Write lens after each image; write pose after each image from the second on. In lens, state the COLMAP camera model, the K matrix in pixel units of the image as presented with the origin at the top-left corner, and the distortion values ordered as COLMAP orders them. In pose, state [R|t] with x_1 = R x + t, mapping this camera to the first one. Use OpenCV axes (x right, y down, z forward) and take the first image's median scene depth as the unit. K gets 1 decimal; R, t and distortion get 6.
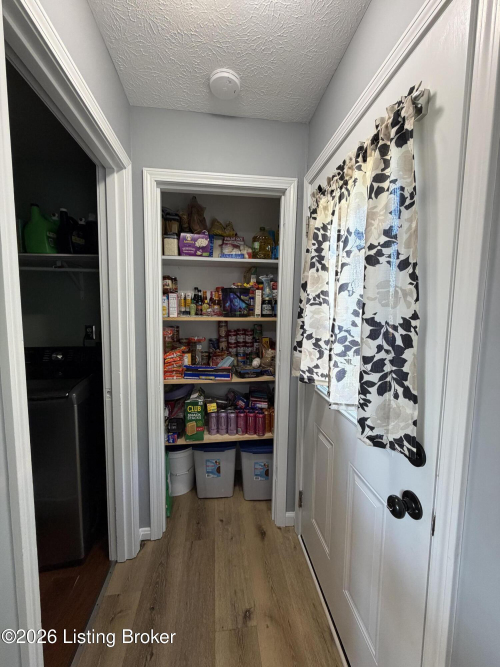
lens RADIAL K [[265.6, 0, 250.1], [0, 265.6, 334.0], [0, 0, 1]] dist [-0.000393, 0.000203]
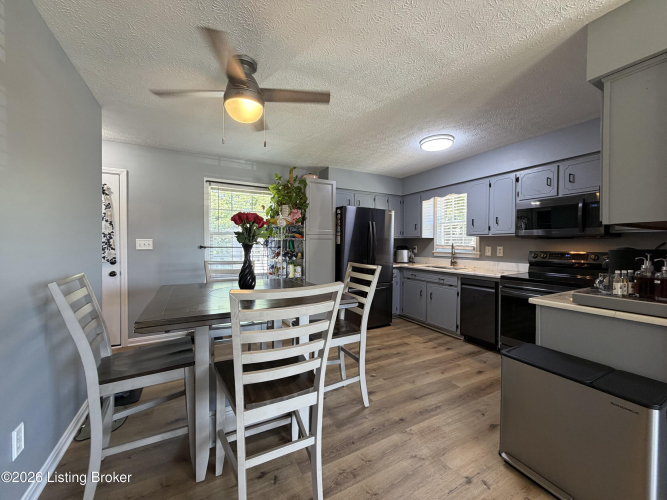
lens RADIAL K [[265.6, 0, 332.9], [0, 265.6, 250.1], [0, 0, 1]] dist [-0.000393, 0.000203]
pose [[-0.353123, -0.029367, 0.935116, -5.055141], [0.071061, 0.995778, 0.058107, 0.247079], [-0.932874, 0.086969, -0.349545, -0.970149]]
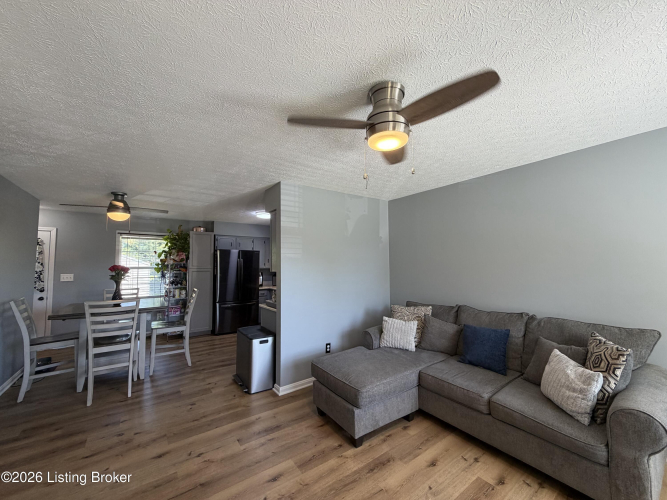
lens RADIAL K [[265.6, 0, 332.0], [0, 265.6, 250.2], [0, 0, 1]] dist [-0.000393, 0.000203]
pose [[-0.472567, 0.042492, 0.880270, -8.920632], [0.075977, 0.997083, -0.007343, 0.035718], [-0.878014, 0.063410, -0.474417, -2.359492]]
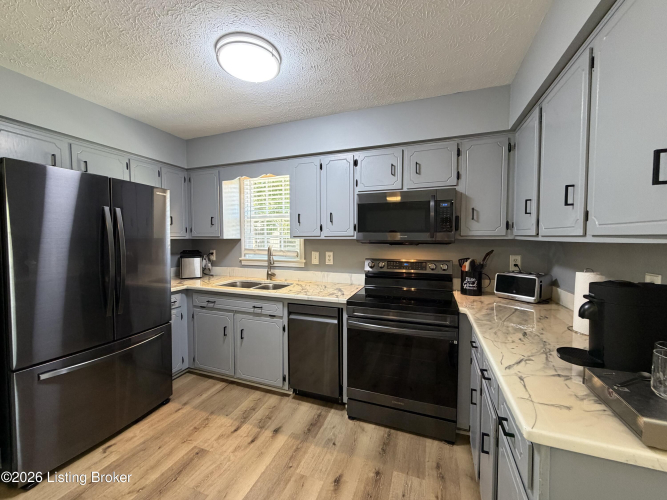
lens RADIAL K [[265.6, 0, 332.2], [0, 265.6, 250.1], [0, 0, 1]] dist [-0.000393, 0.000203]
pose [[-0.883797, -0.029269, 0.466953, -3.151875], [0.032008, 0.991920, 0.122757, 0.199683], [-0.466774, 0.123439, -0.875720, -2.470292]]
